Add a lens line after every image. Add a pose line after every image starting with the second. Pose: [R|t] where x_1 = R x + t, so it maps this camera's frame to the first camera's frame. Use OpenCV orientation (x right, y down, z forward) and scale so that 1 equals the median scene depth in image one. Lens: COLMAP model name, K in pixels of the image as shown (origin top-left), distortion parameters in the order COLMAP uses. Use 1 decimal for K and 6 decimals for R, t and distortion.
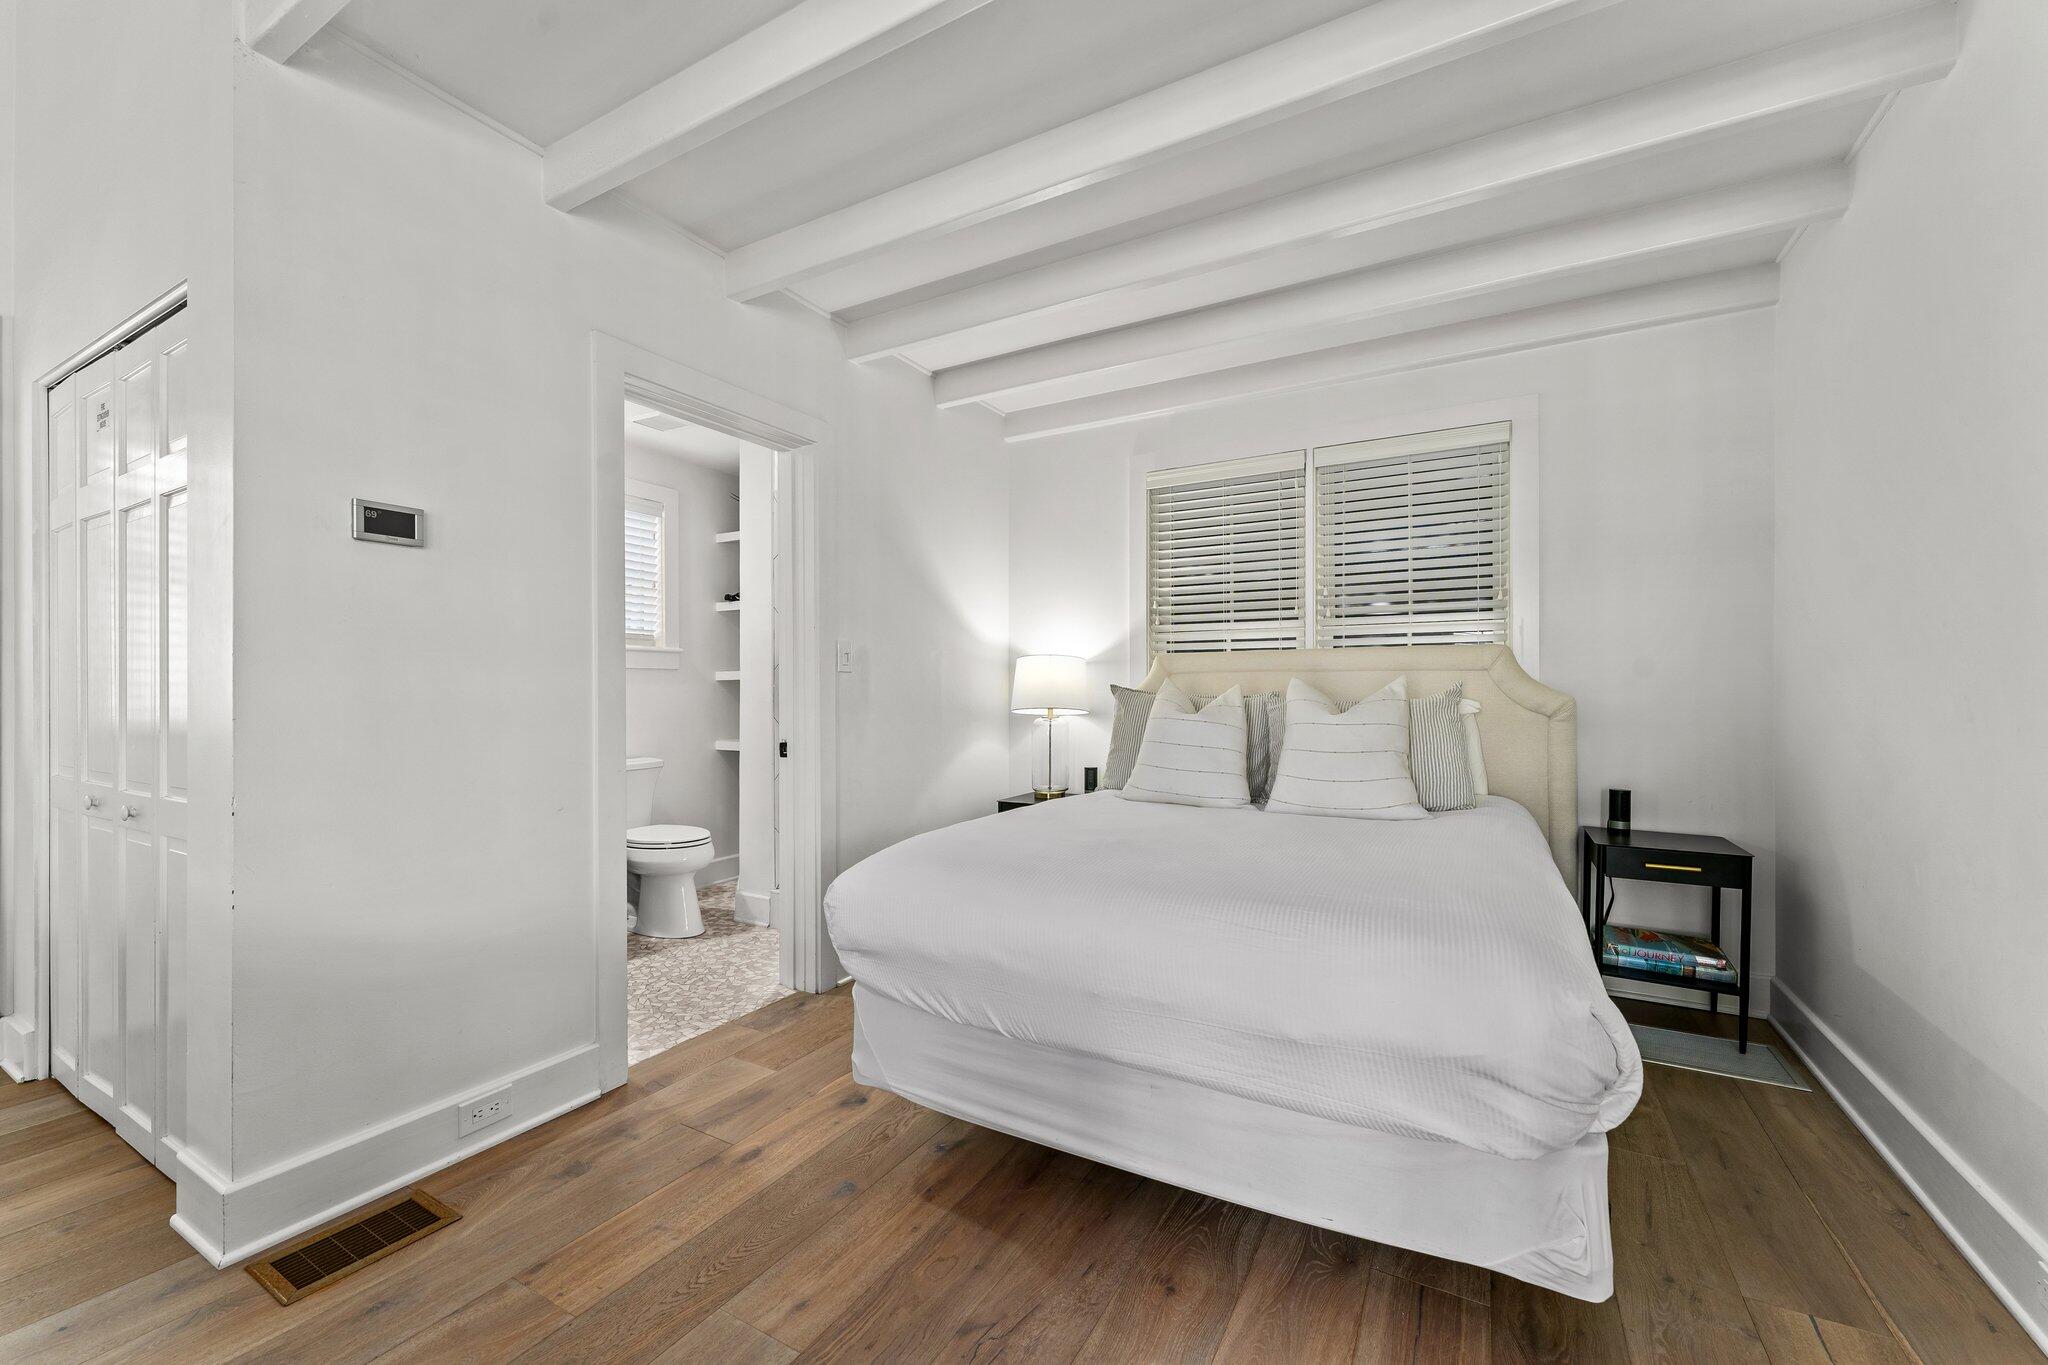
lens RADIAL K [[824.6, 0, 1026.5], [0, 824.6, 688.1], [0, 0, 1]] dist [-0.006002, -0.000126]
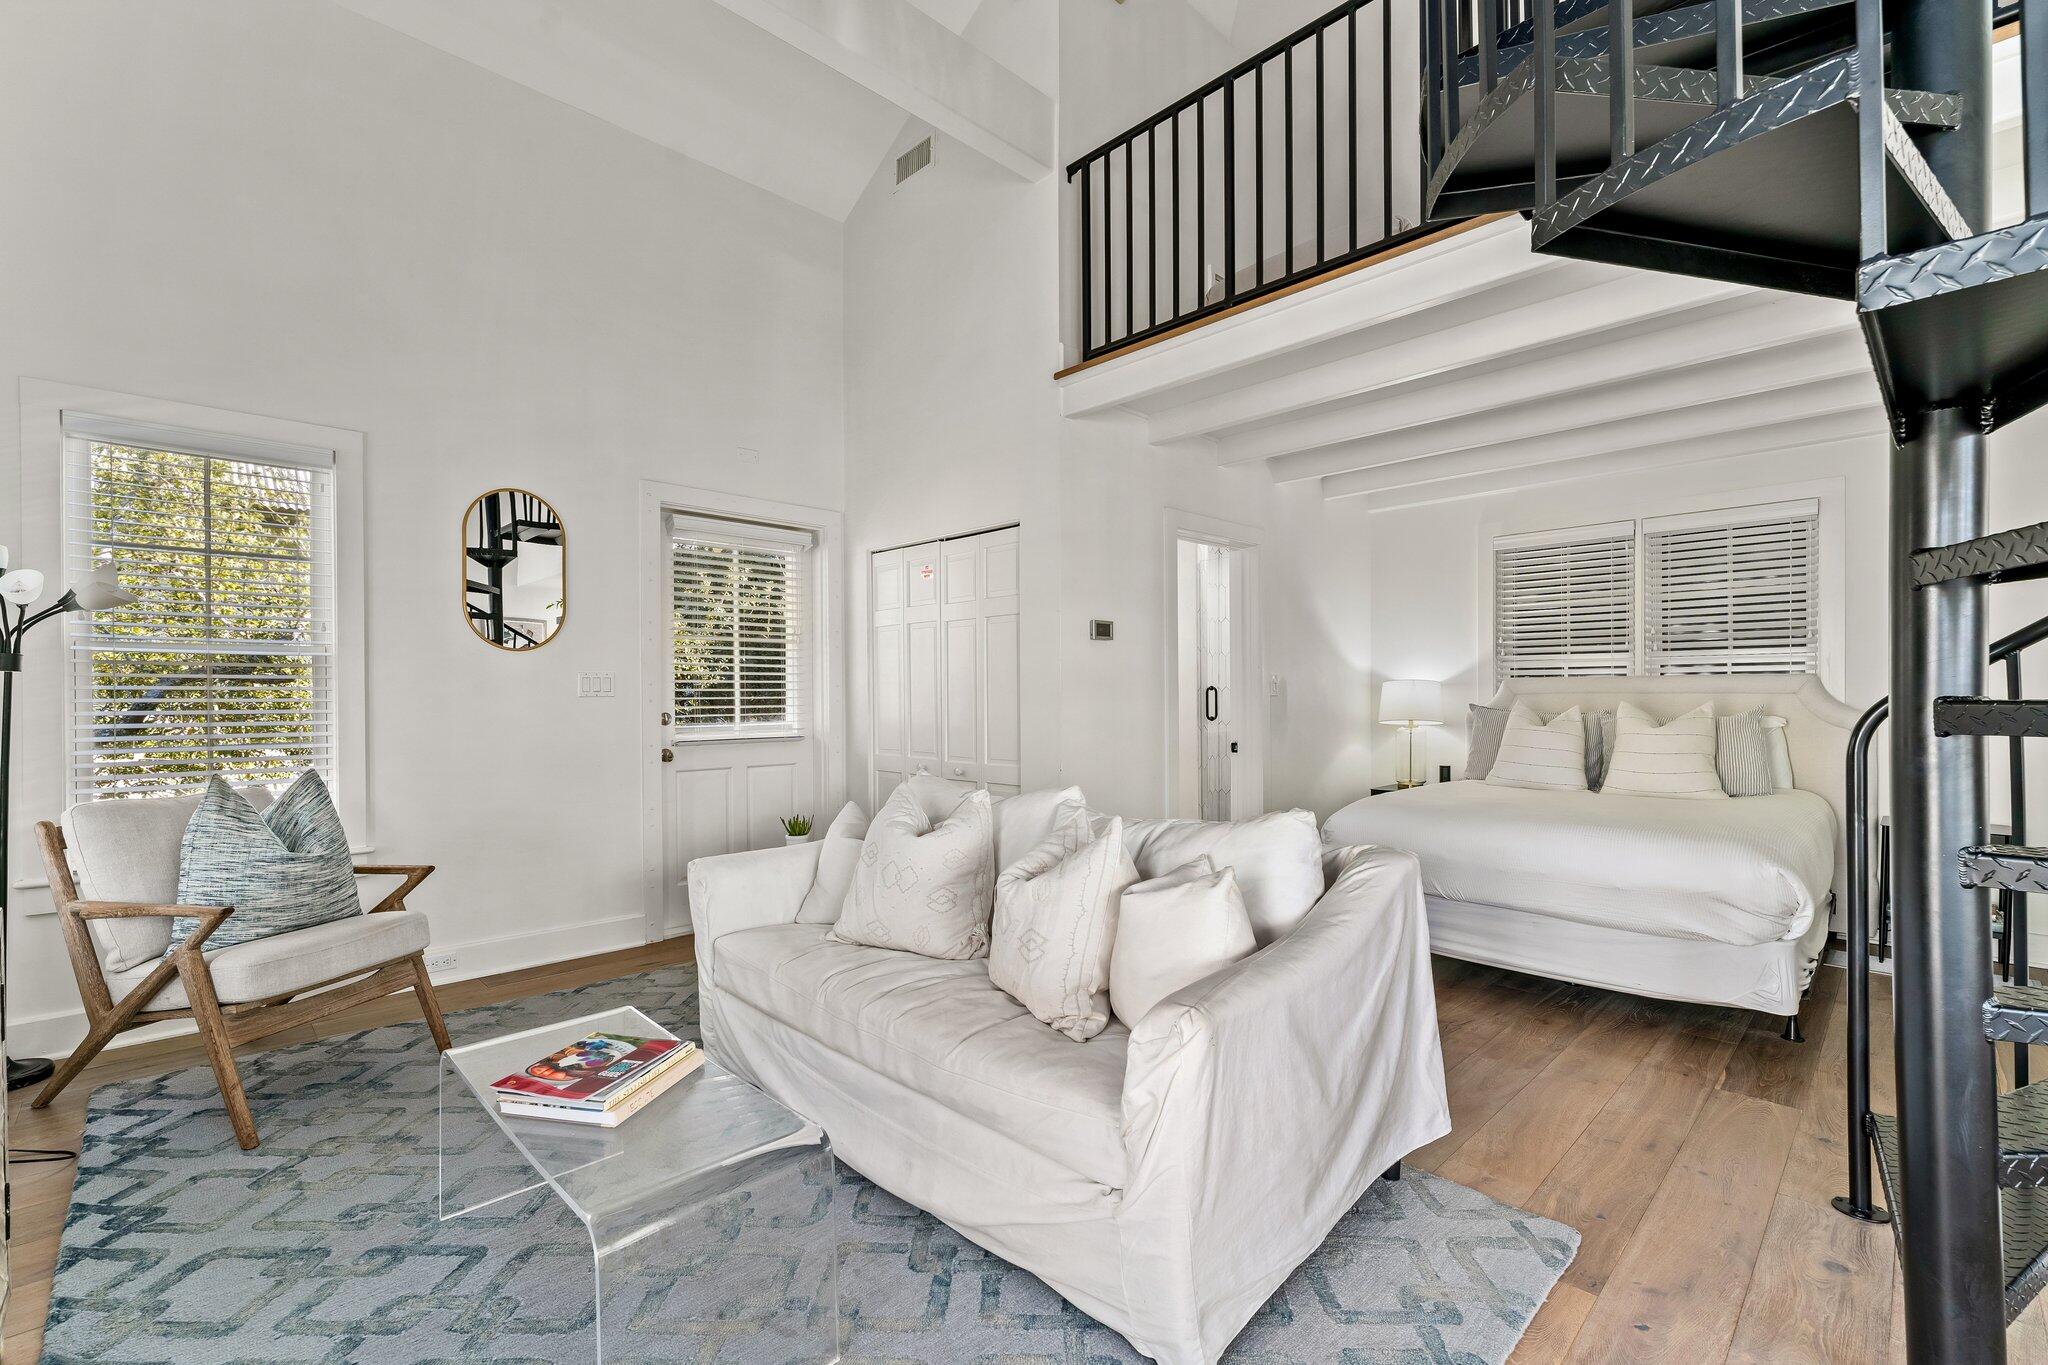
lens RADIAL K [[891.6, 0, 1008.8], [0, 891.6, 694.8], [0, 0, 1]] dist [-0.005204, -0.000583]
pose [[0.955029, -0.002277, -0.296504, -0.179580], [0.003941, 0.999980, 0.005014, -0.027368], [0.296487, -0.005957, 0.955018, -0.602441]]
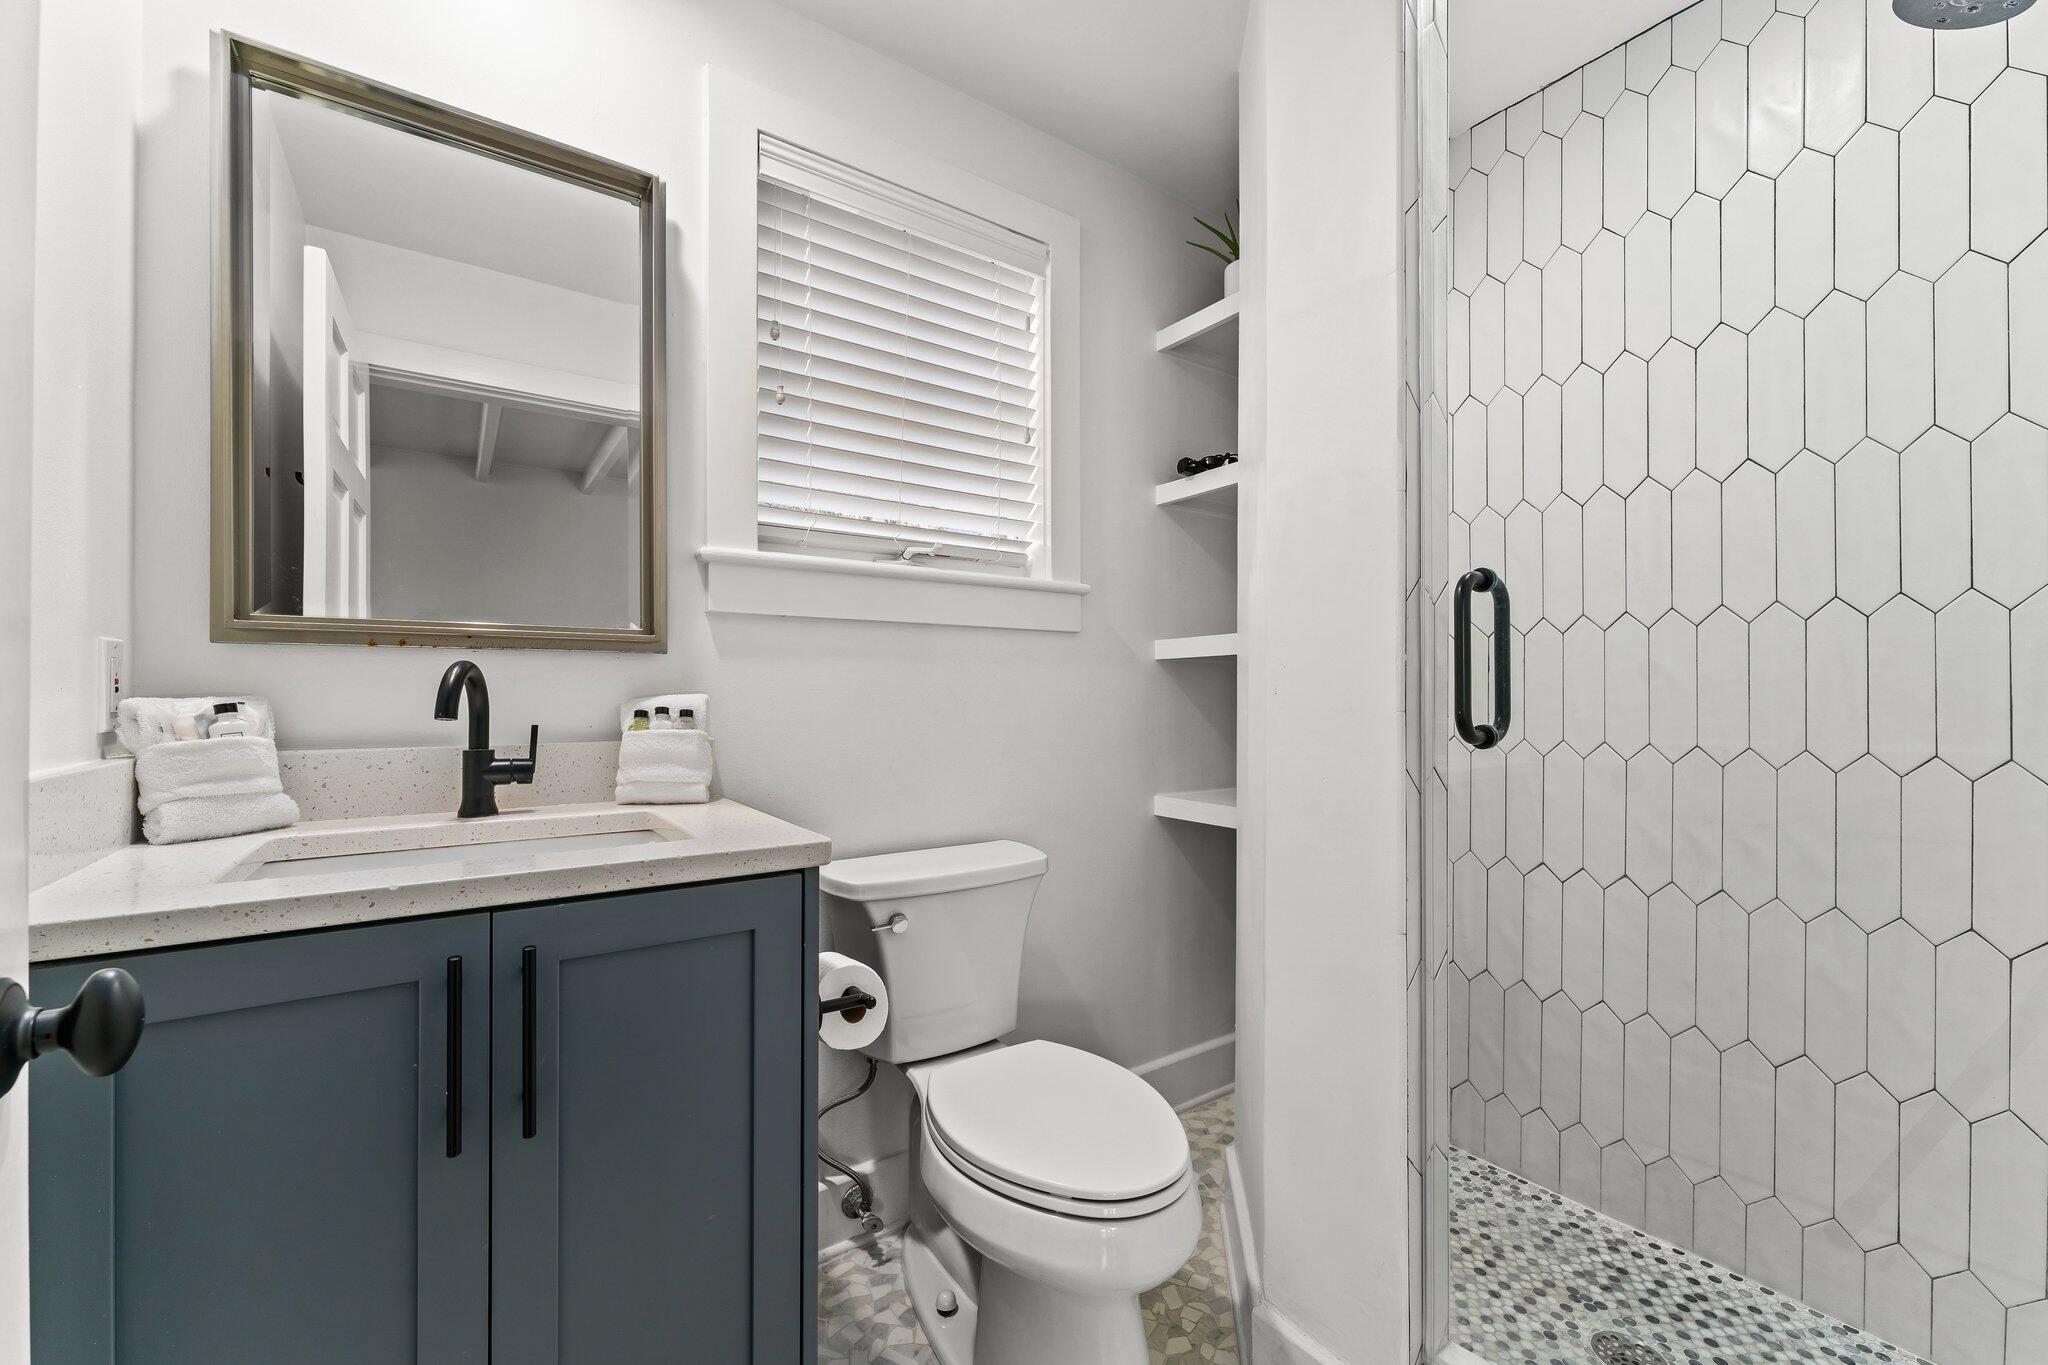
lens RADIAL K [[824.6, 0, 1016.4], [0, 824.6, 691.4], [0, 0, 1]] dist [-0.006002, -0.000126]
pose [[0.906355, 0.004404, -0.422493, -0.335555], [-0.005757, 0.999982, -0.001927, 0.011634], [0.422477, 0.004178, 0.906364, 0.740457]]
